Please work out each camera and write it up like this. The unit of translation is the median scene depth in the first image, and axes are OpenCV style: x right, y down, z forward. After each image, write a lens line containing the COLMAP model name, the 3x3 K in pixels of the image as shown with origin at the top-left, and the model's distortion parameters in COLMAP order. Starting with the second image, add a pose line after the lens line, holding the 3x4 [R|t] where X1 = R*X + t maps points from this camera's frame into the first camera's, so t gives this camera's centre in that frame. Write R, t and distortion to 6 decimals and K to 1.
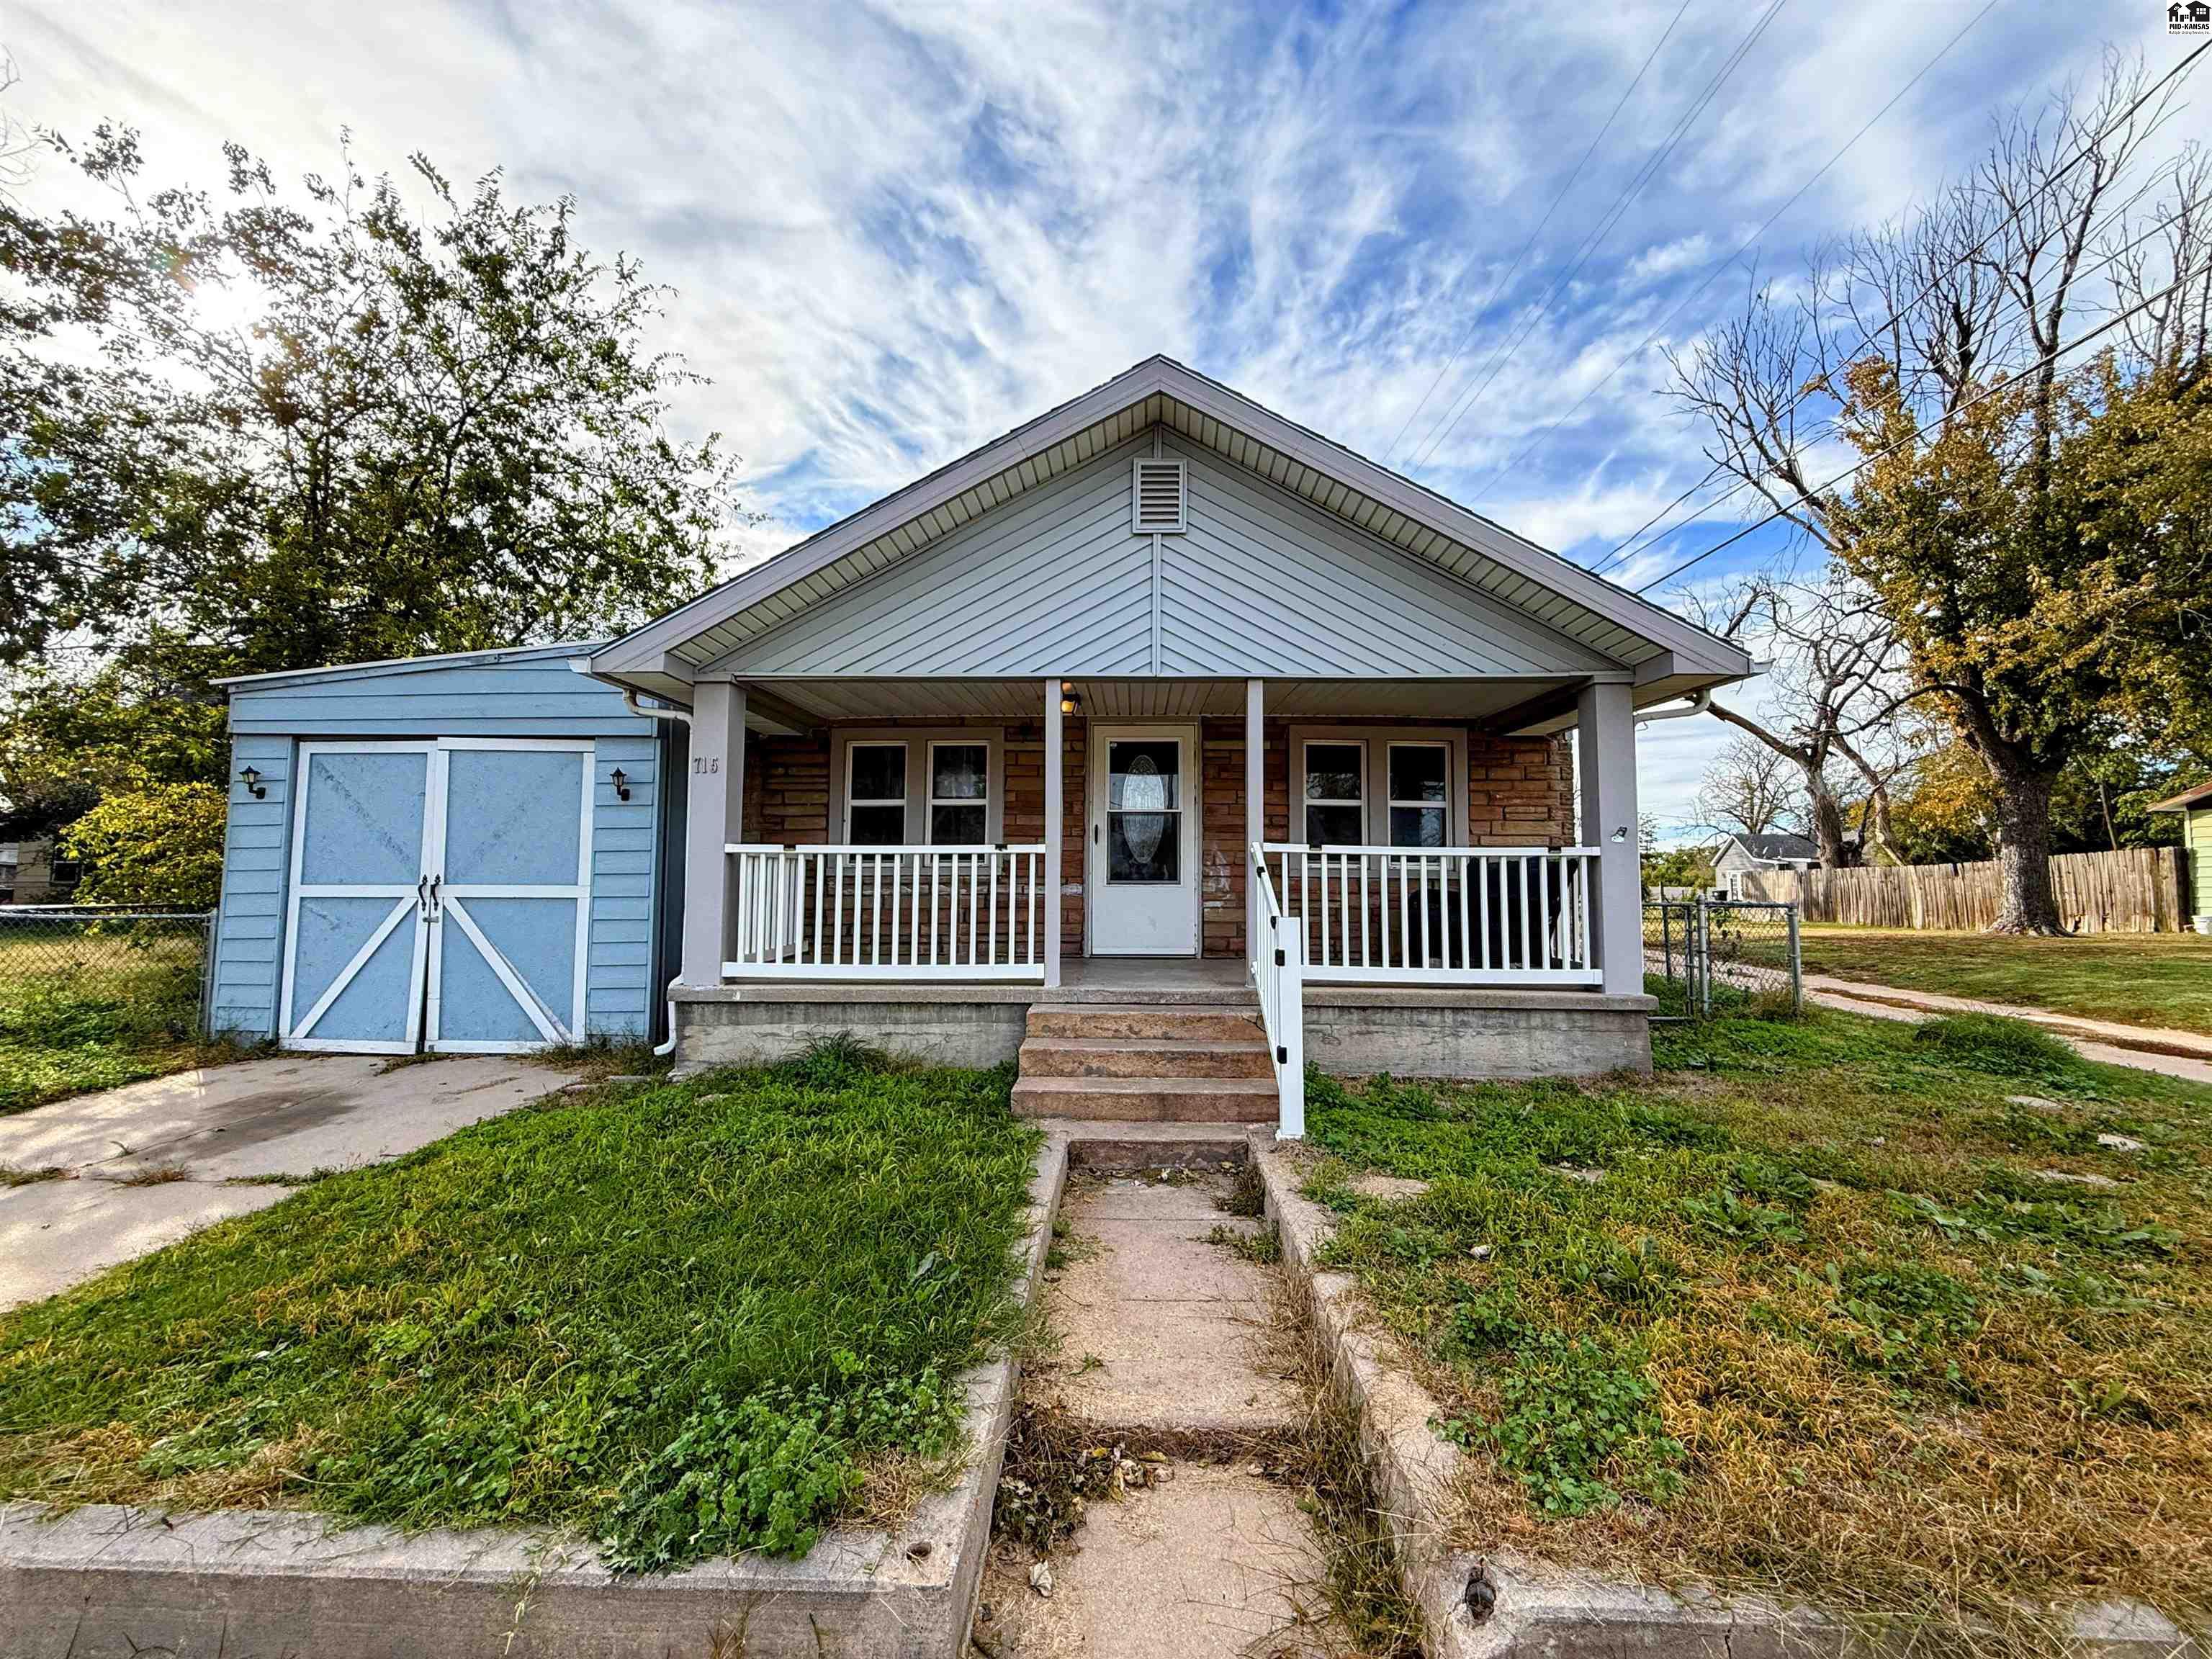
lens RADIAL K [[882.4, 0, 1099.9], [0, 882.4, 833.2], [0, 0, 1]] dist [-0.003705, -0.000106]
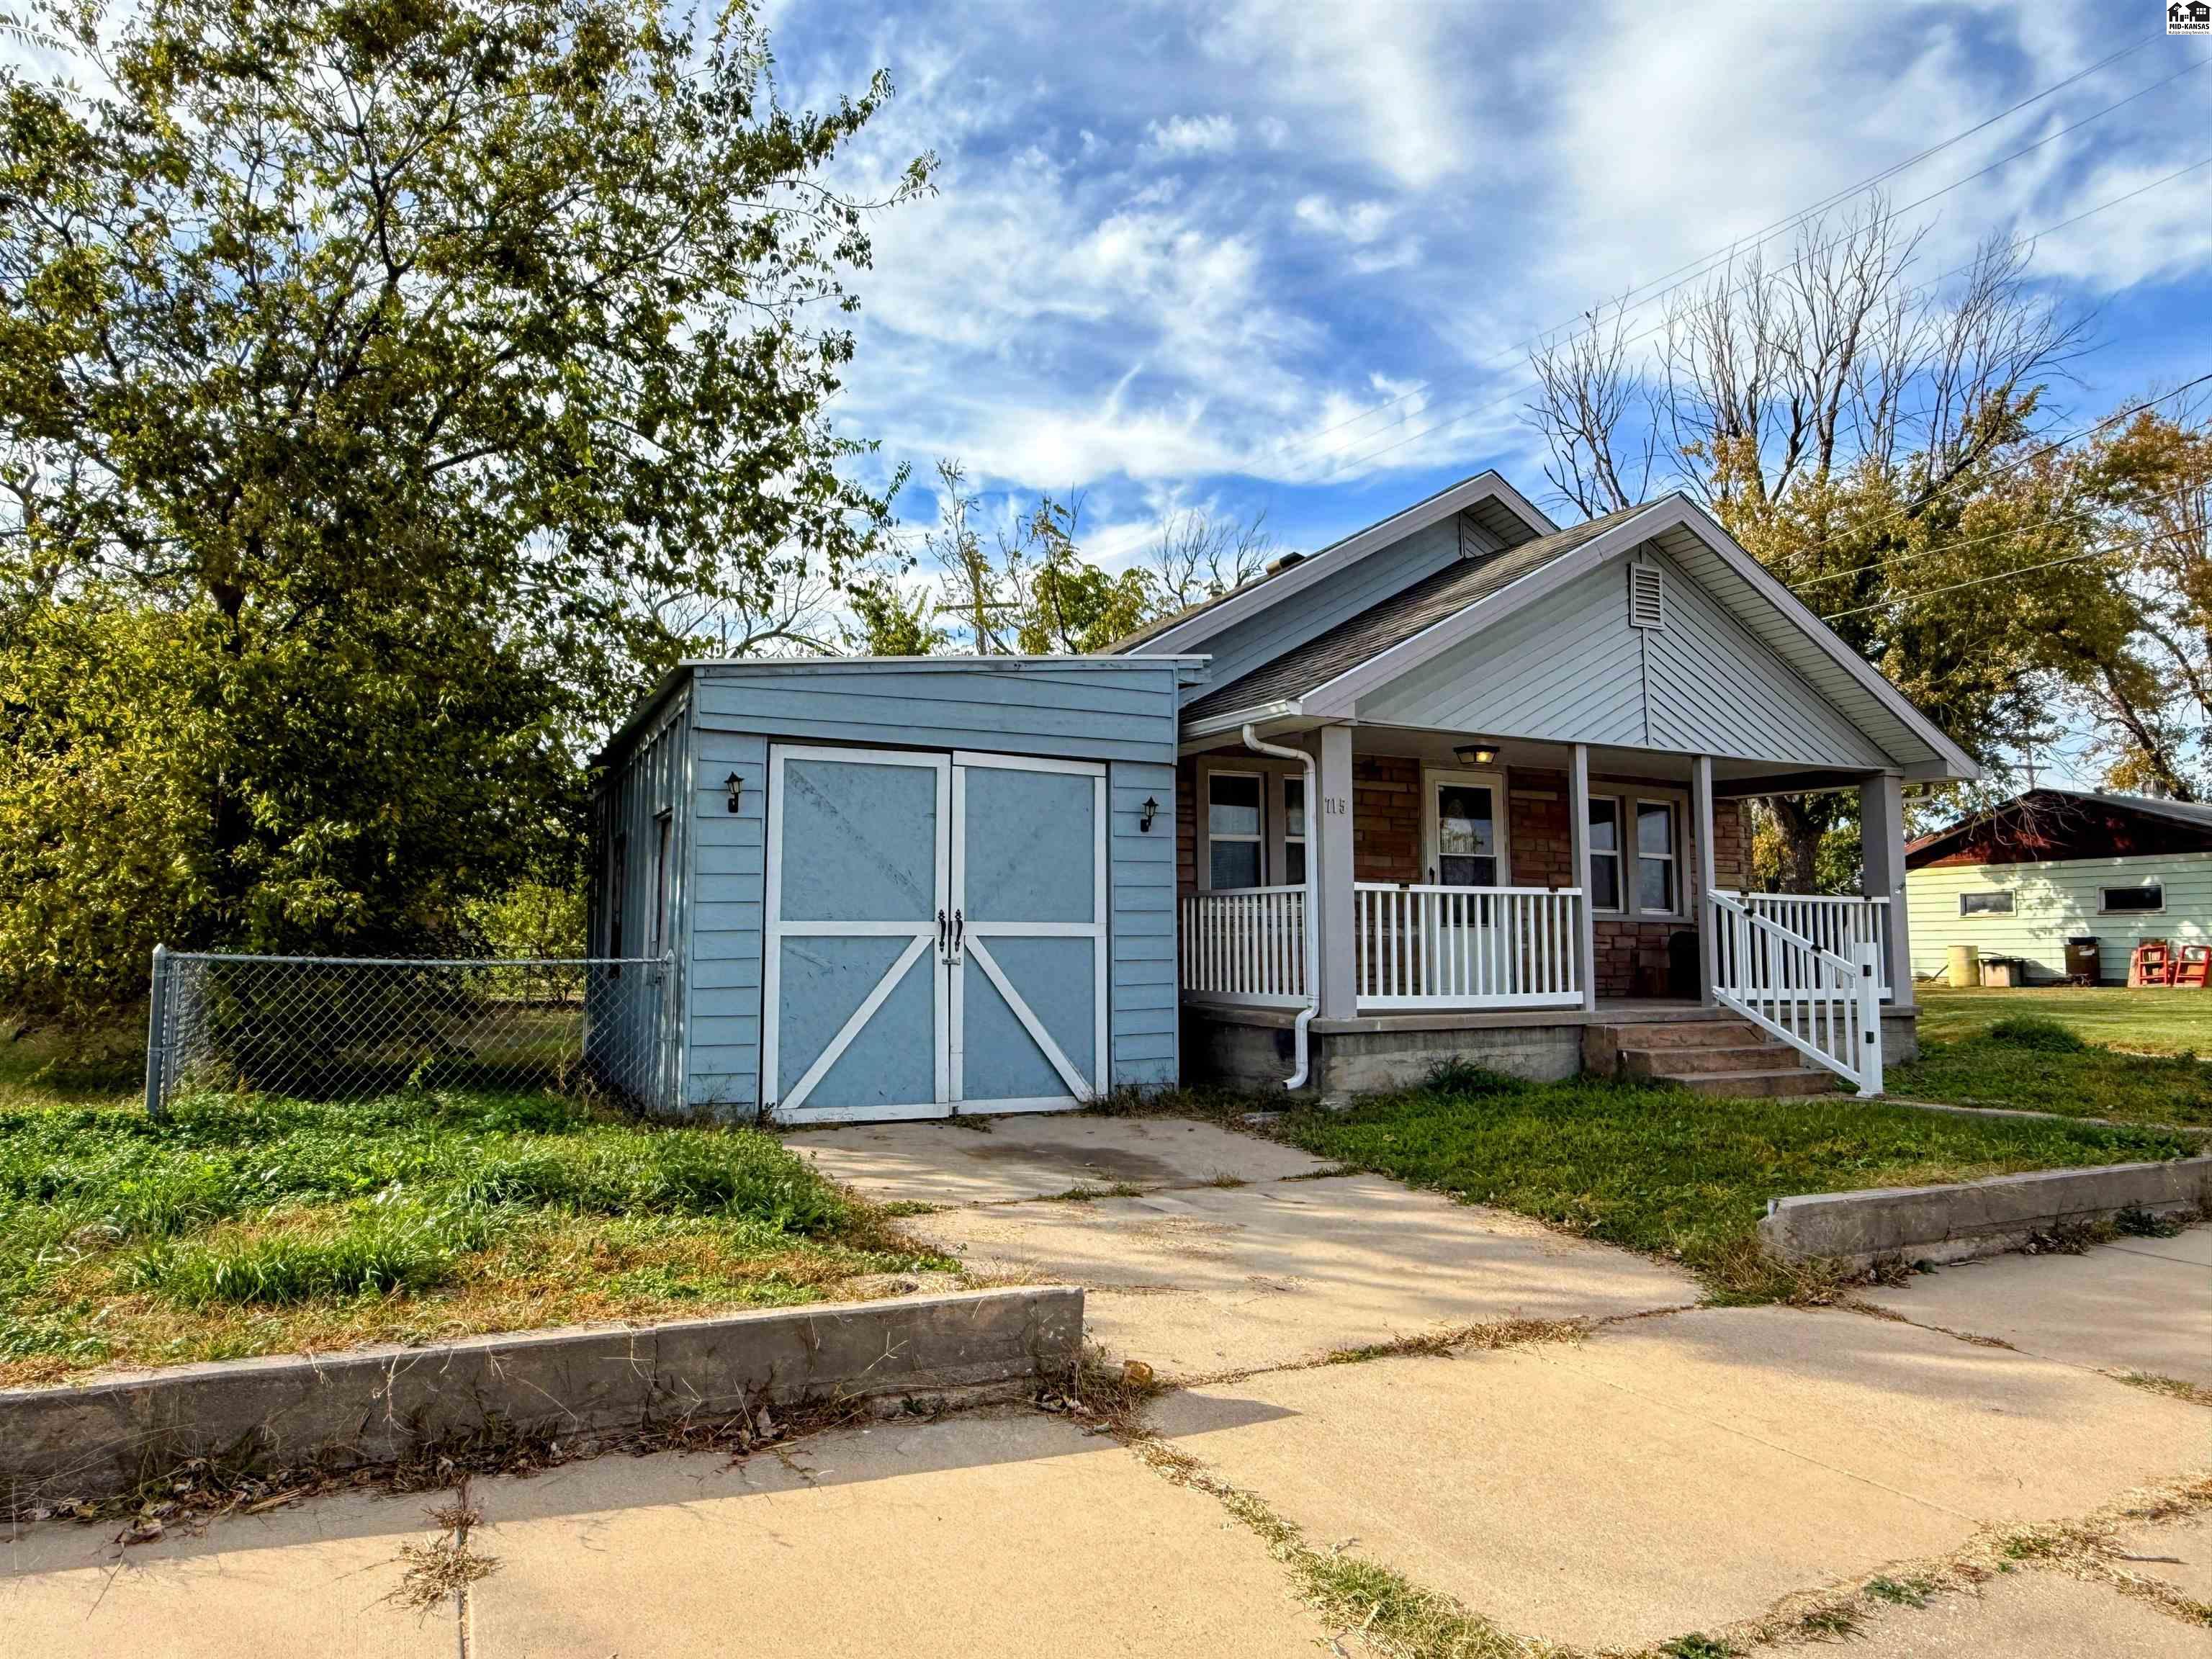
lens RADIAL K [[1429.3, 0, 1112.9], [0, 1429.3, 825.7], [0, 0, 1]] dist [-0.003443, 0.000932]
pose [[0.880475, 0.035248, 0.472781, -1.289619], [-0.028955, 0.999369, -0.020582, -0.011070], [-0.473208, 0.004433, 0.880940, -0.313490]]
